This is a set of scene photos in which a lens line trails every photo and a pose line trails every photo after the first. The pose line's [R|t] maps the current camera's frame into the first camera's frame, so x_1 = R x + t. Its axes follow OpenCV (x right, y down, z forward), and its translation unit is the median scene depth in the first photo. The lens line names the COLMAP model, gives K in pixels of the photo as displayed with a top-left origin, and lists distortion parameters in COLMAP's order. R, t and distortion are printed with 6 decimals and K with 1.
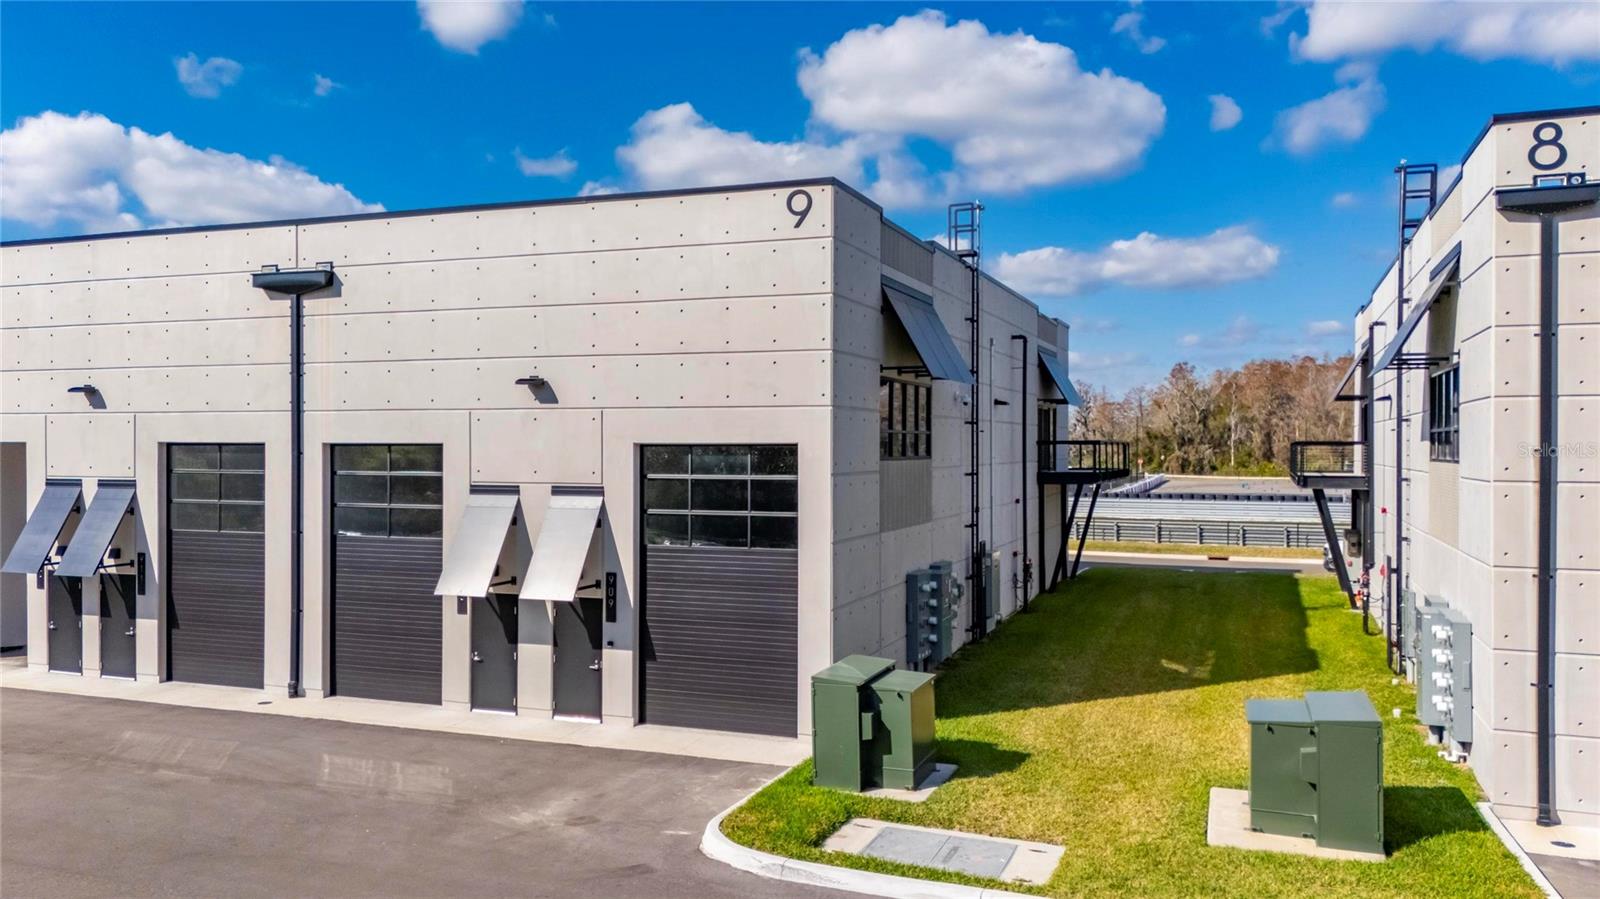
lens RADIAL K [[1180.6, 0, 808.0], [0, 1180.6, 447.1], [0, 0, 1]] dist [0.068649, -0.065826]
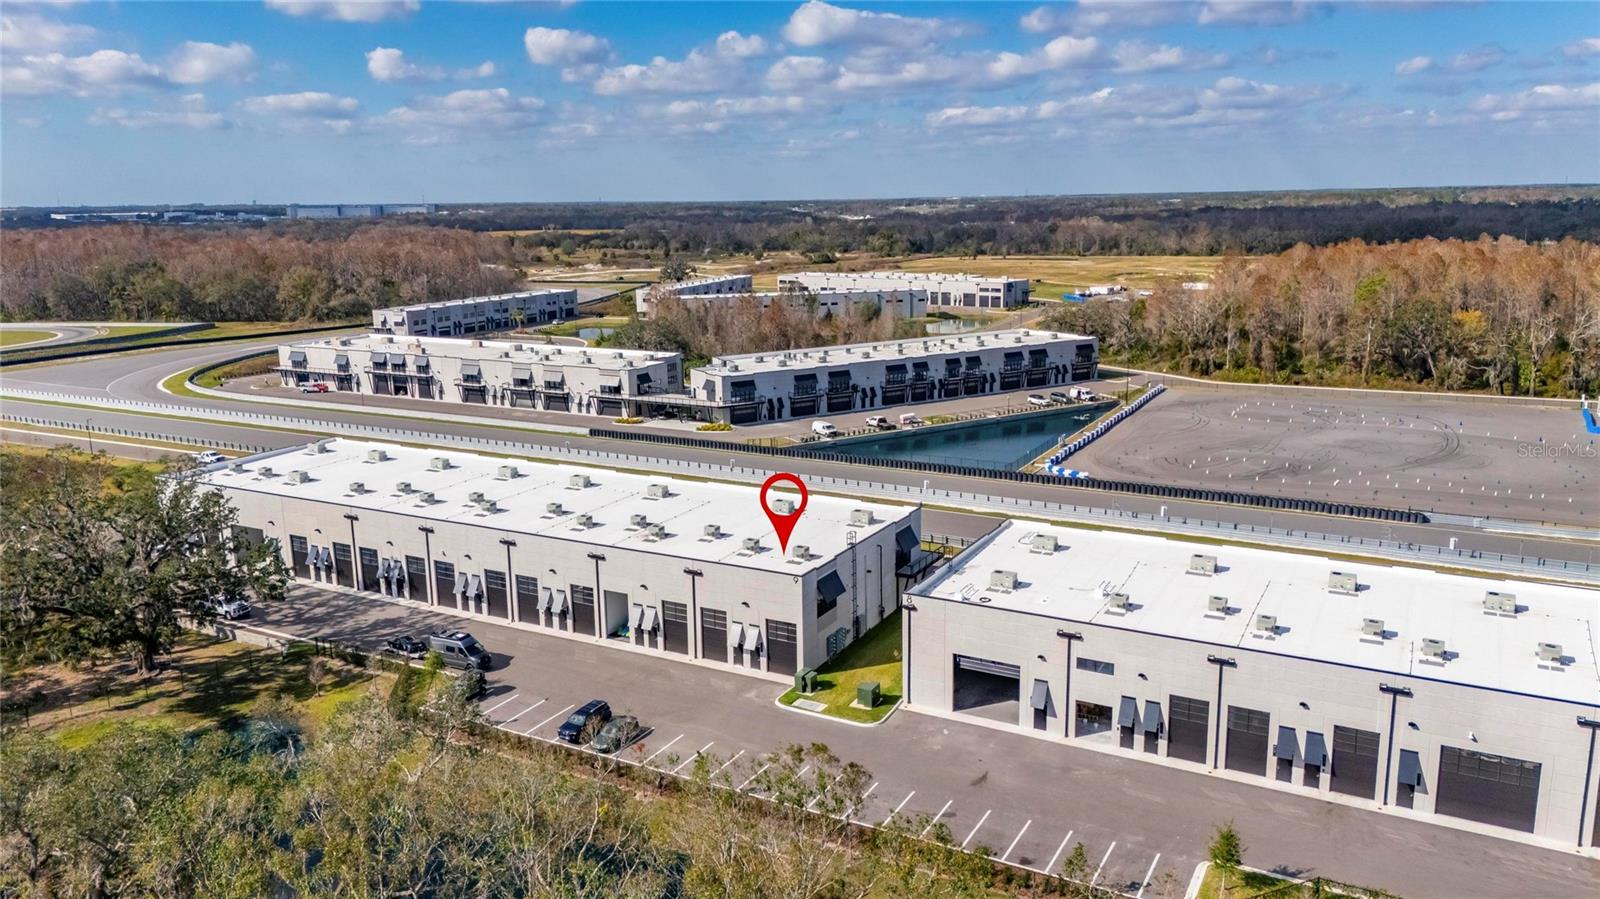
lens RADIAL K [[1166.8, 0, 807.0], [0, 1166.8, 451.3], [0, 0, 1]] dist [0.075517, -0.077792]
pose [[0.990494, 0.012710, -0.136968, 0.823772], [0.016003, 0.978314, 0.206509, -2.033516], [0.136622, -0.206738, 0.968811, -4.285905]]
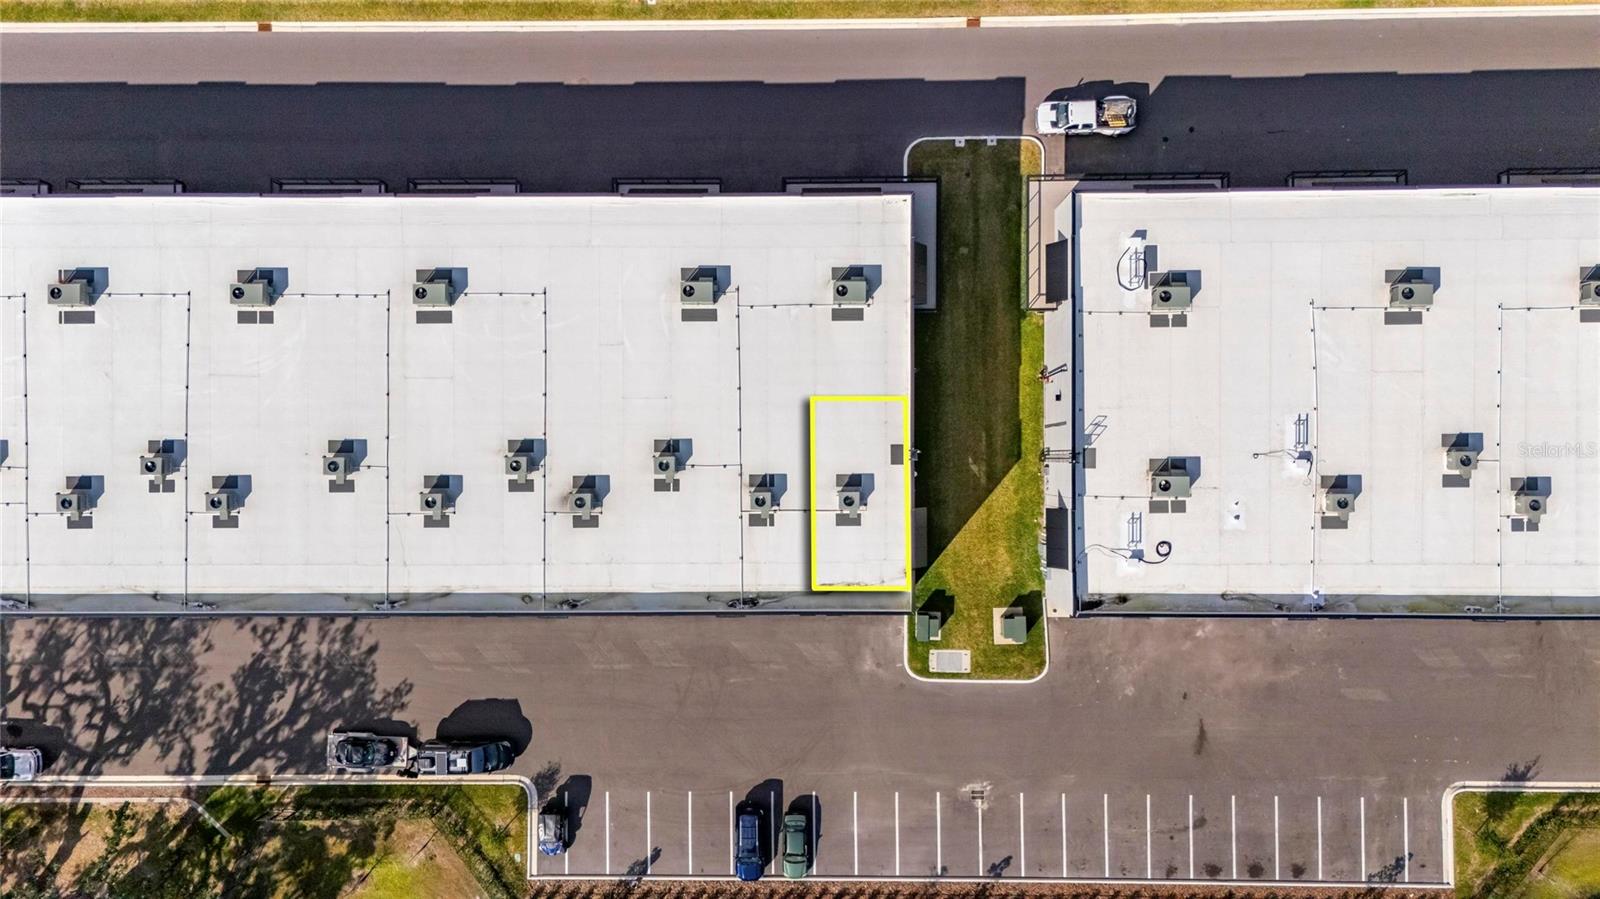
lens RADIAL K [[1166.8, 0, 807.0], [0, 1166.8, 451.3], [0, 0, 1]] dist [0.075517, -0.077792]
pose [[0.932680, -0.360031, -0.022046, -0.031600], [0.028440, 0.012469, 0.999518, -4.308987], [-0.359582, -0.932857, 0.021869, 1.693504]]
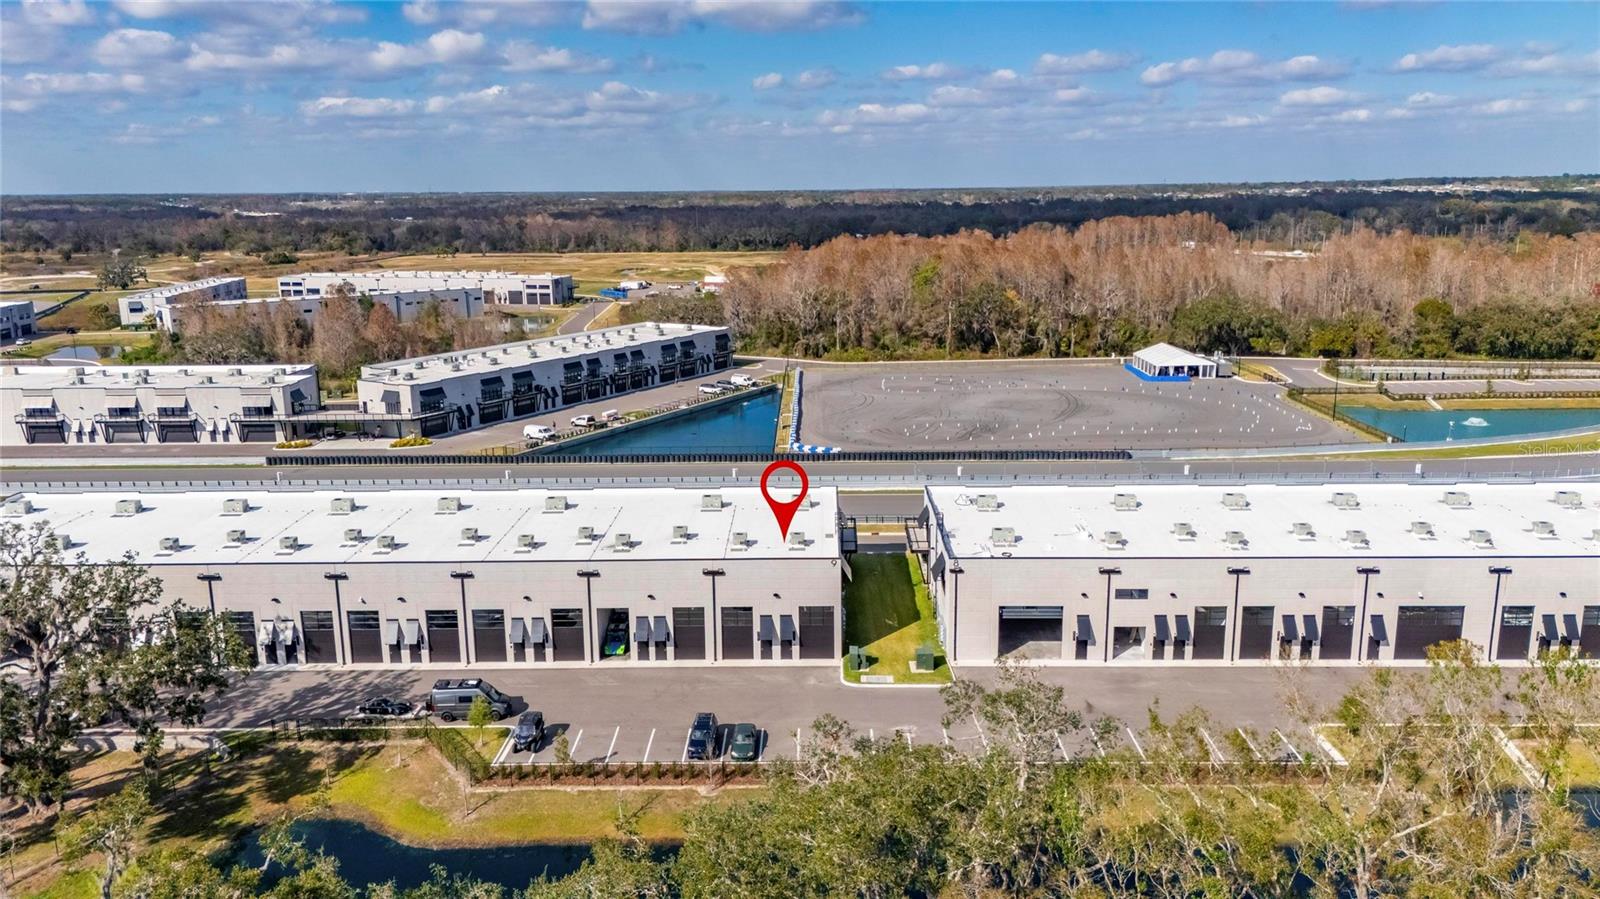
lens RADIAL K [[1166.8, 0, 807.0], [0, 1166.8, 451.3], [0, 0, 1]] dist [0.075517, -0.077792]
pose [[0.939069, -0.086380, 0.332699, -2.033783], [0.013514, 0.976438, 0.215374, -2.040112], [-0.343464, -0.197755, 0.918110, -4.082615]]
